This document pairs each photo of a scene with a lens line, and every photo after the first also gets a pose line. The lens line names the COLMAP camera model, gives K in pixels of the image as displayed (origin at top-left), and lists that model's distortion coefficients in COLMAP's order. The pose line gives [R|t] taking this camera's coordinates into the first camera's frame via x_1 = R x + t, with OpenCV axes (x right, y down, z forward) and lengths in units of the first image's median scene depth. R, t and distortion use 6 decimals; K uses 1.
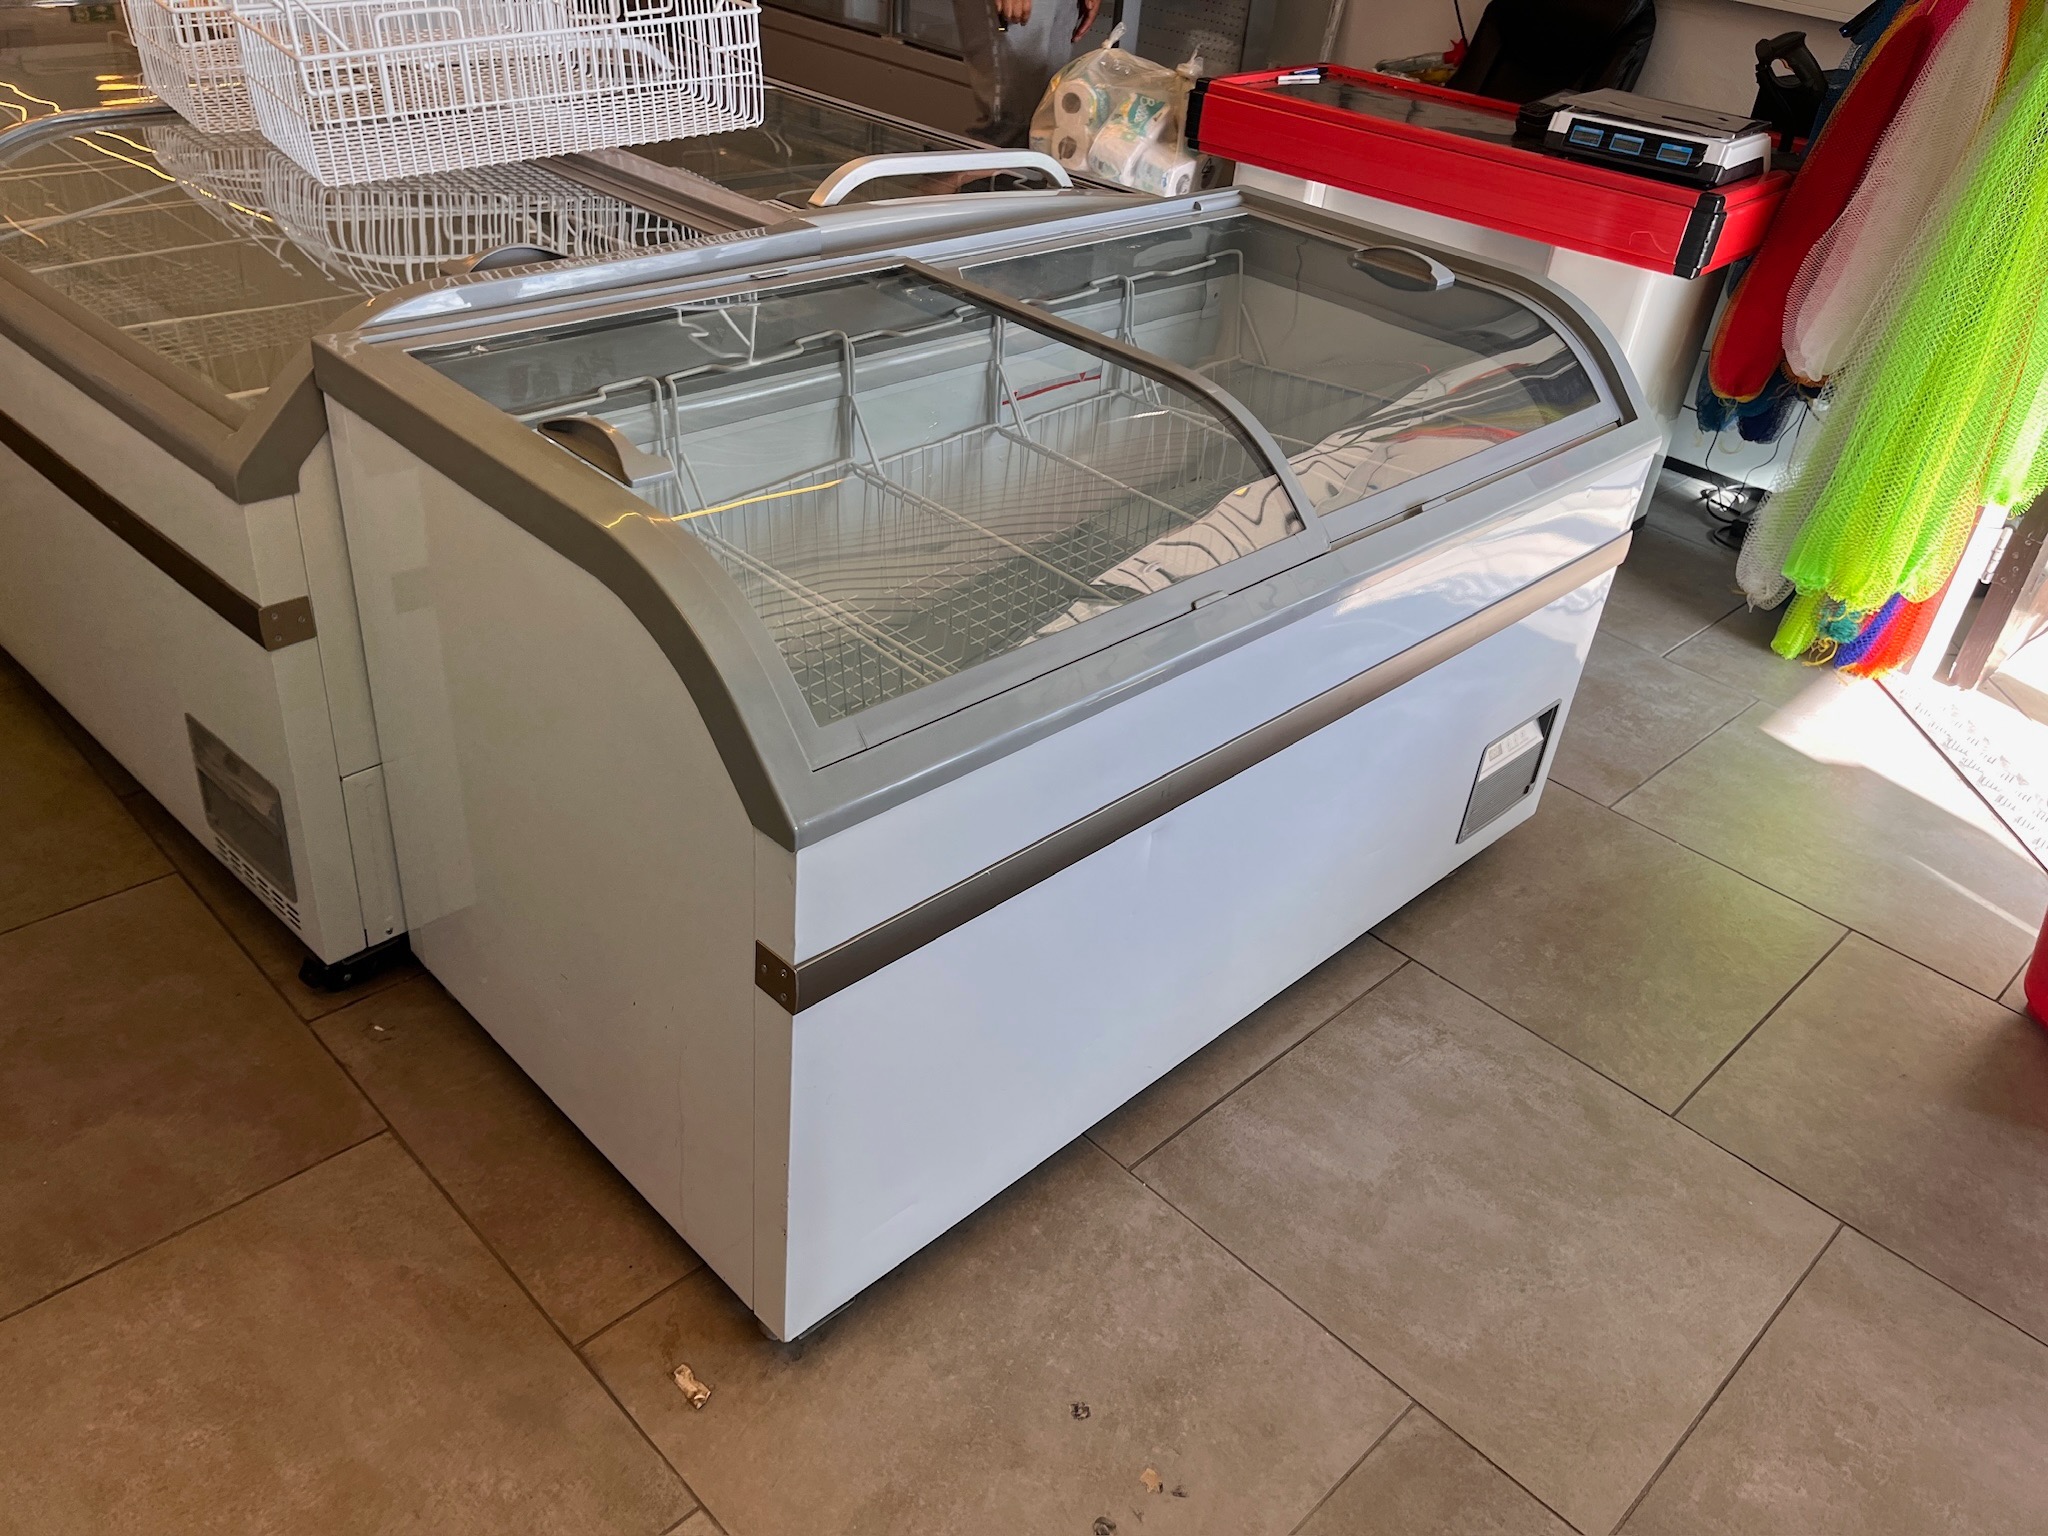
lens RADIAL K [[1525.7, 0, 1024.0], [0, 1525.7, 768.0], [0, 0, 1]] dist [0.070312, -0.103115]
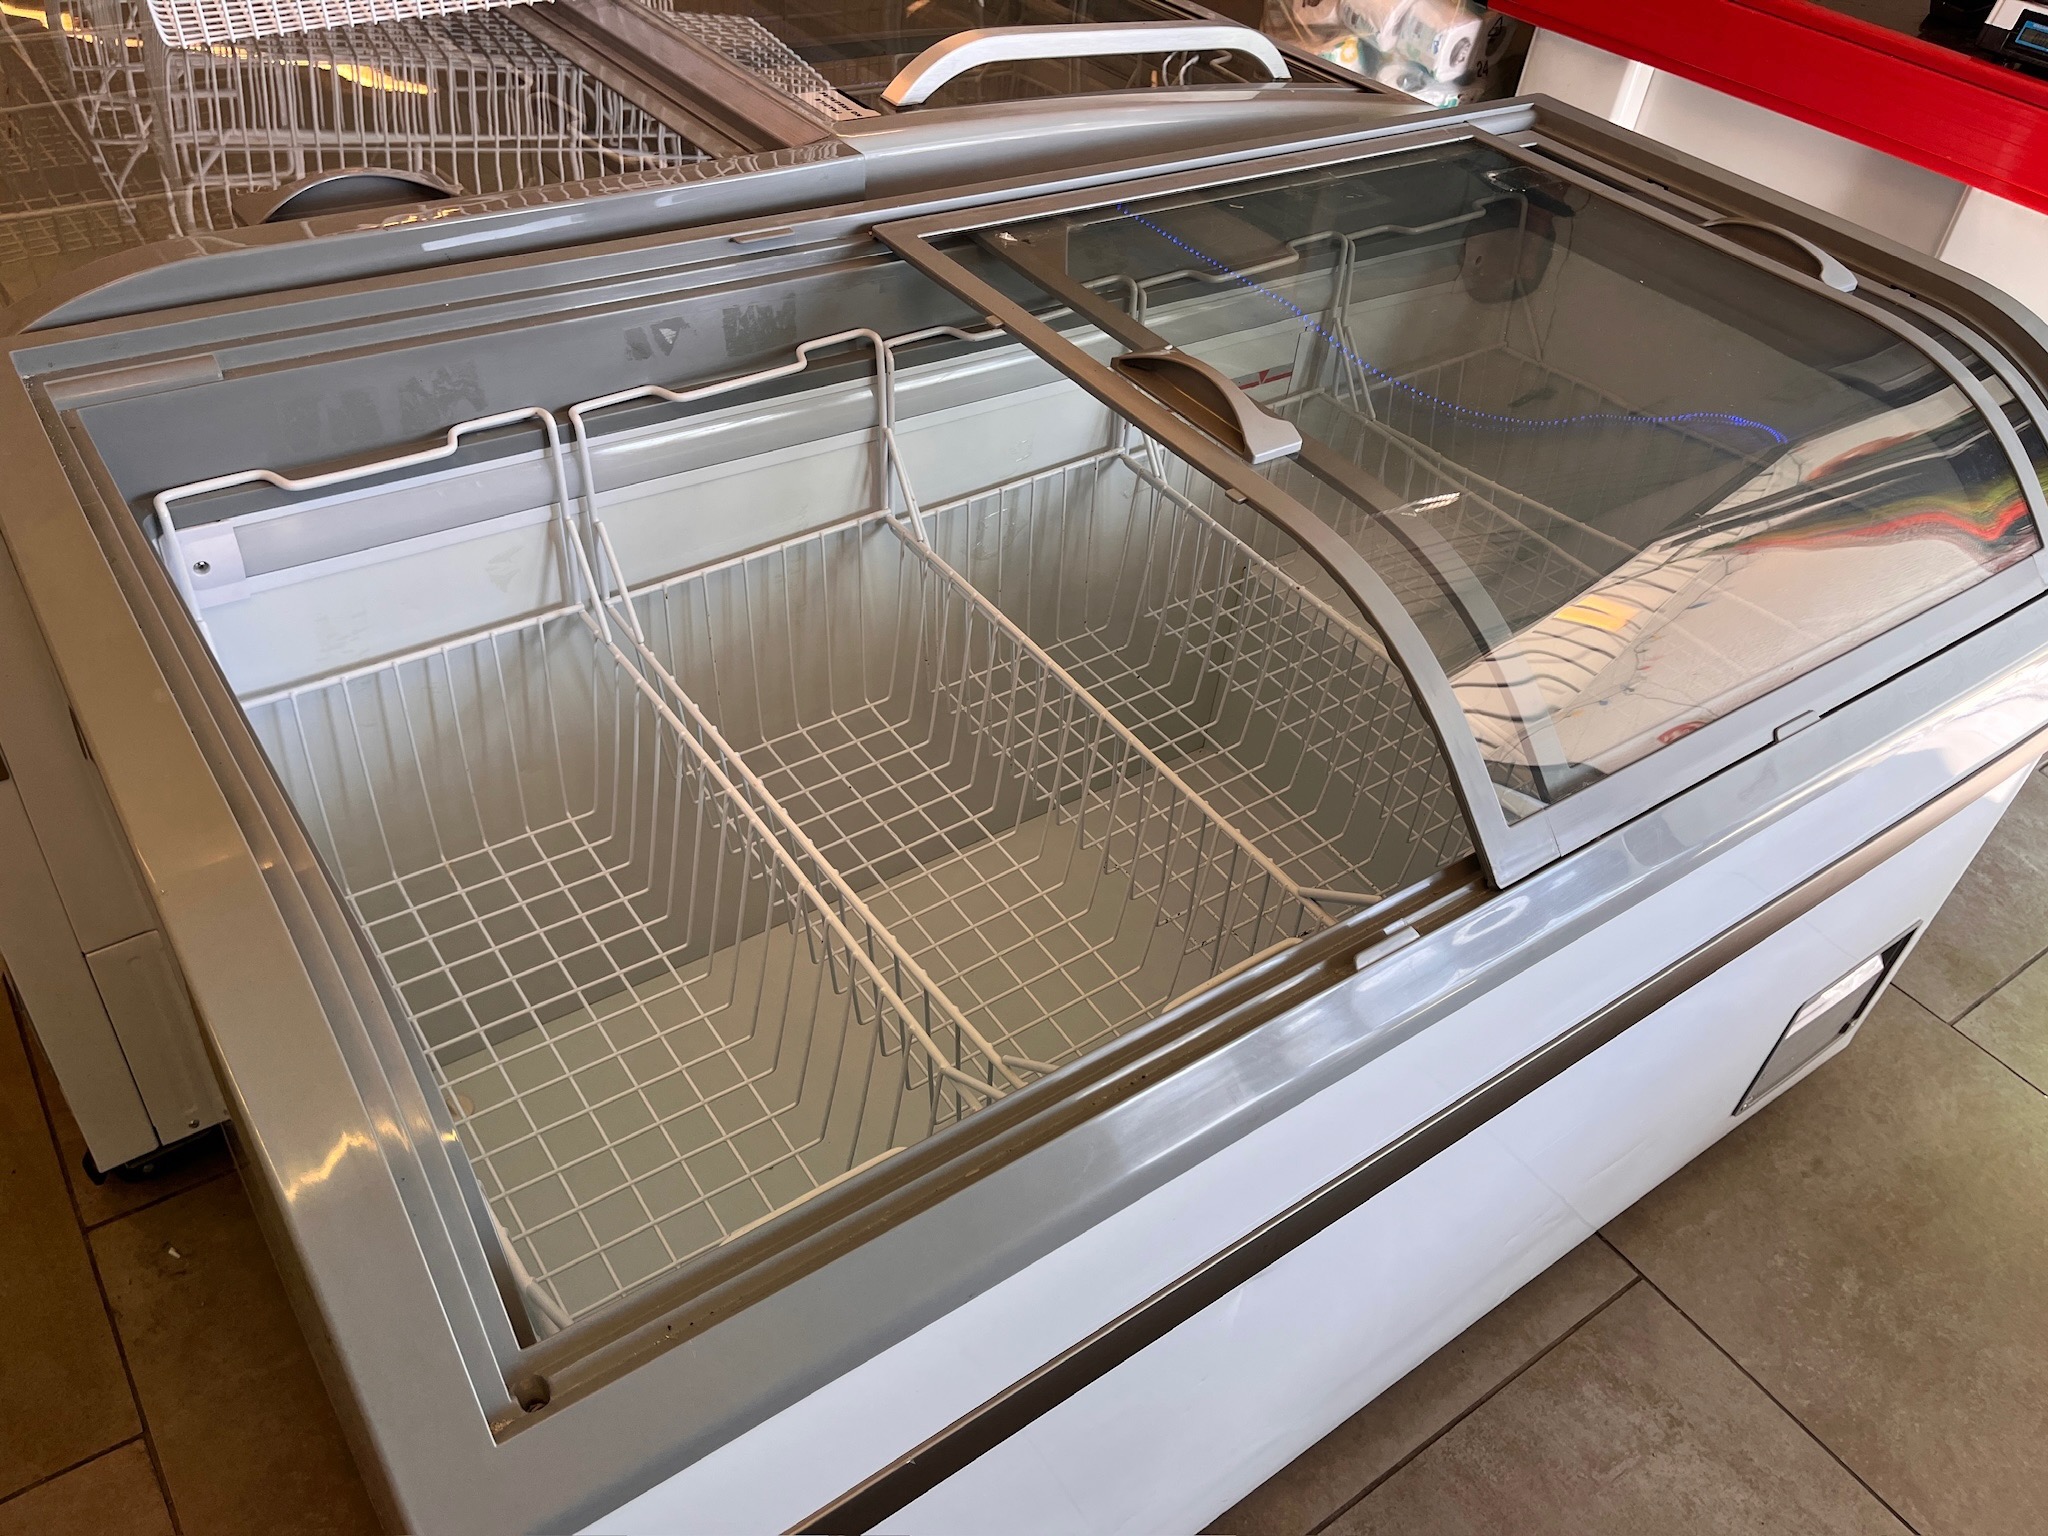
lens RADIAL K [[1535.6, 0, 1047.4], [0, 1535.6, 759.3], [0, 0, 1]] dist [0.070246, -0.101865]
pose [[0.988150, 0.108946, -0.108120, 0.039372], [-0.097271, 0.989386, 0.107951, -0.165405], [0.118733, -0.096155, 0.988259, 0.313687]]
